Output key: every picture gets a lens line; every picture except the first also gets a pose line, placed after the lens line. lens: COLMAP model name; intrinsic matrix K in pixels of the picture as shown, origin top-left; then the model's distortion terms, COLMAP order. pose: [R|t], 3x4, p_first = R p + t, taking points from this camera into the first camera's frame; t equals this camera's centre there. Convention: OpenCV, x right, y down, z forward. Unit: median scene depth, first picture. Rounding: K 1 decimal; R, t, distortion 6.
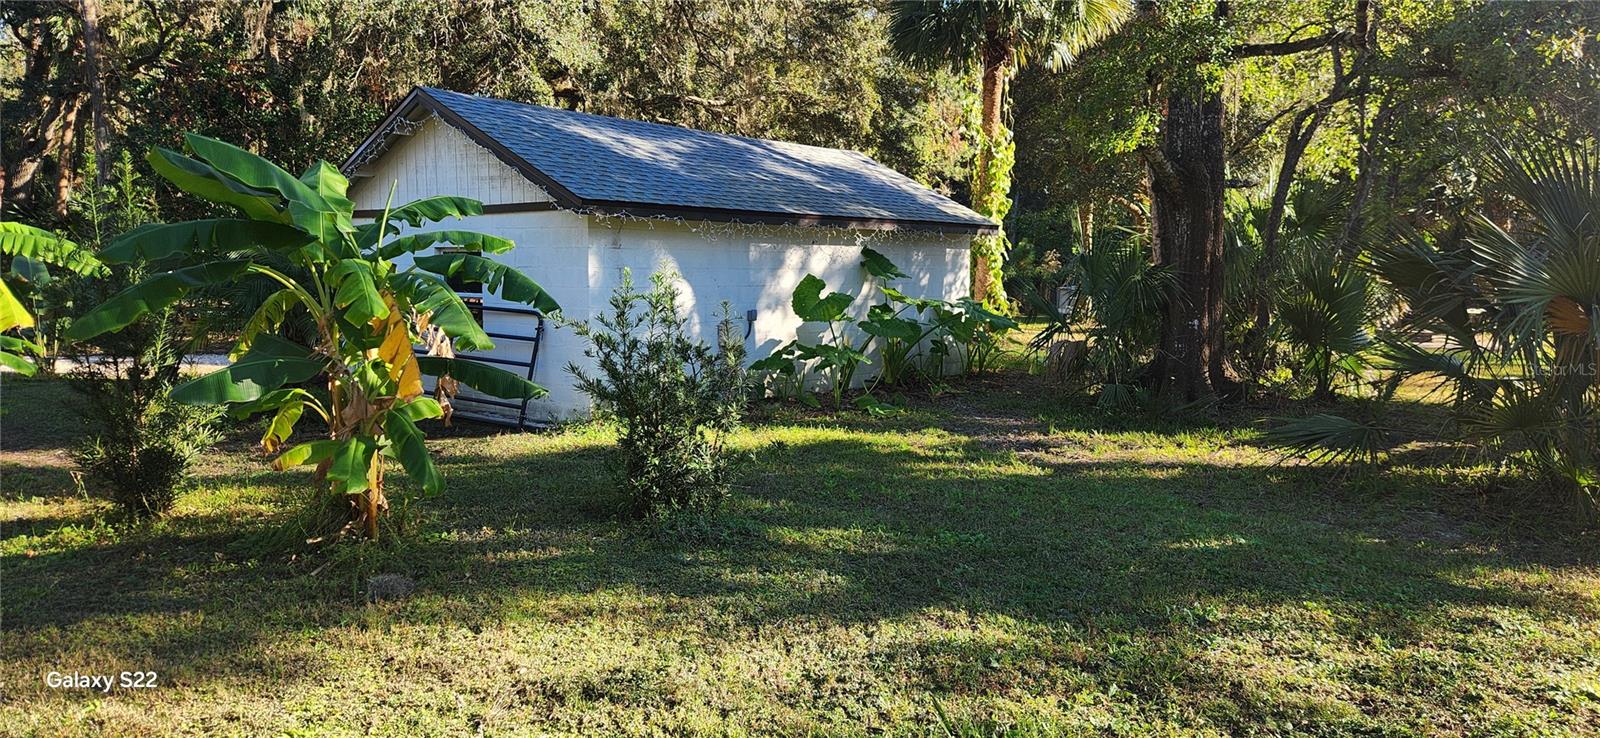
lens RADIAL K [[945.0, 0, 800.0], [0, 945.0, 369.0], [0, 0, 1]] dist [0.002294, -0.028691]
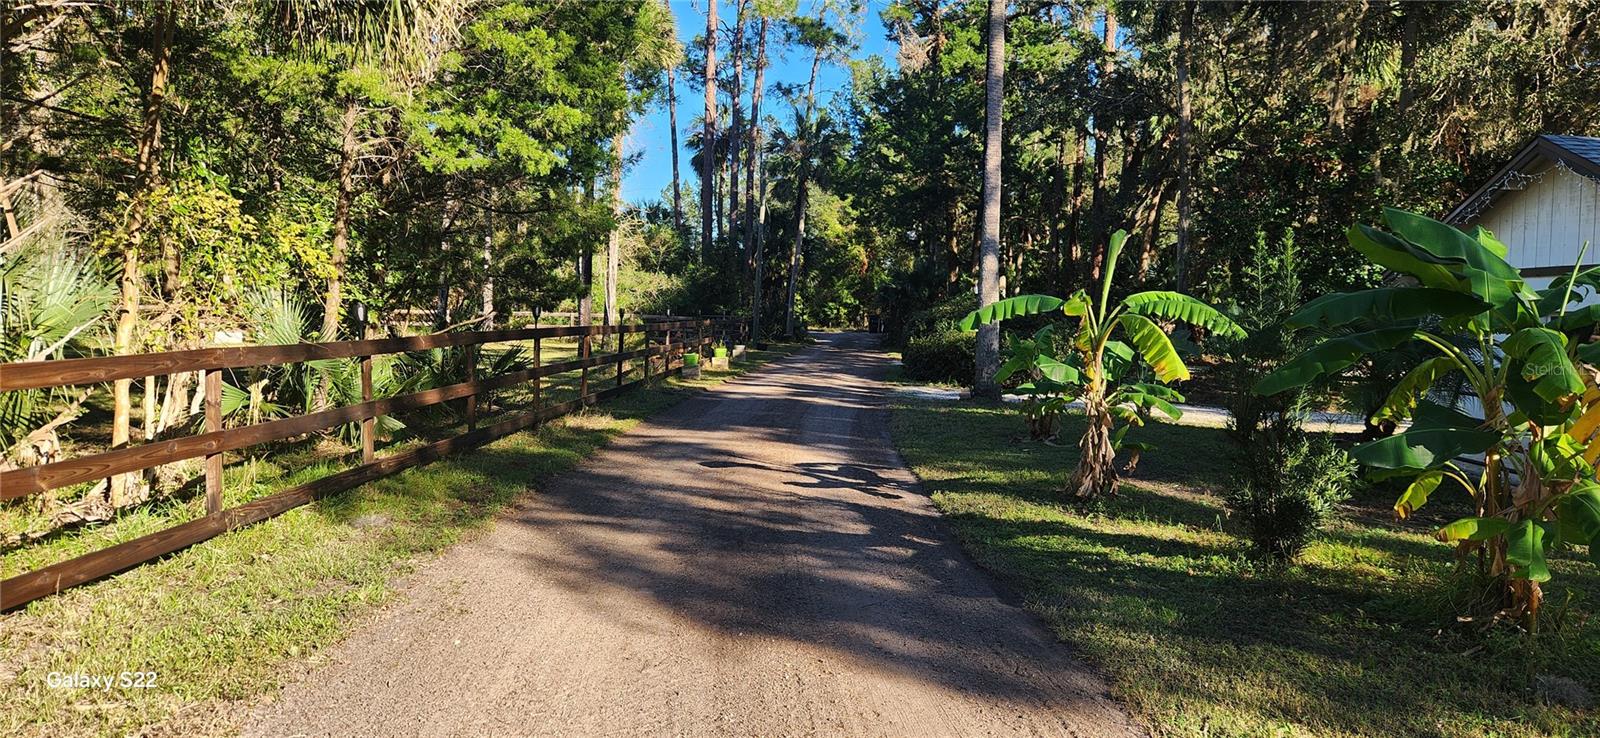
lens RADIAL K [[945.0, 0, 800.0], [0, 945.0, 369.0], [0, 0, 1]] dist [0.002294, -0.028691]
pose [[0.626652, 0.048024, -0.777818, -0.199670], [-0.094151, 0.995454, -0.014392, 0.005444], [0.773591, 0.082251, 0.628324, -0.135040]]
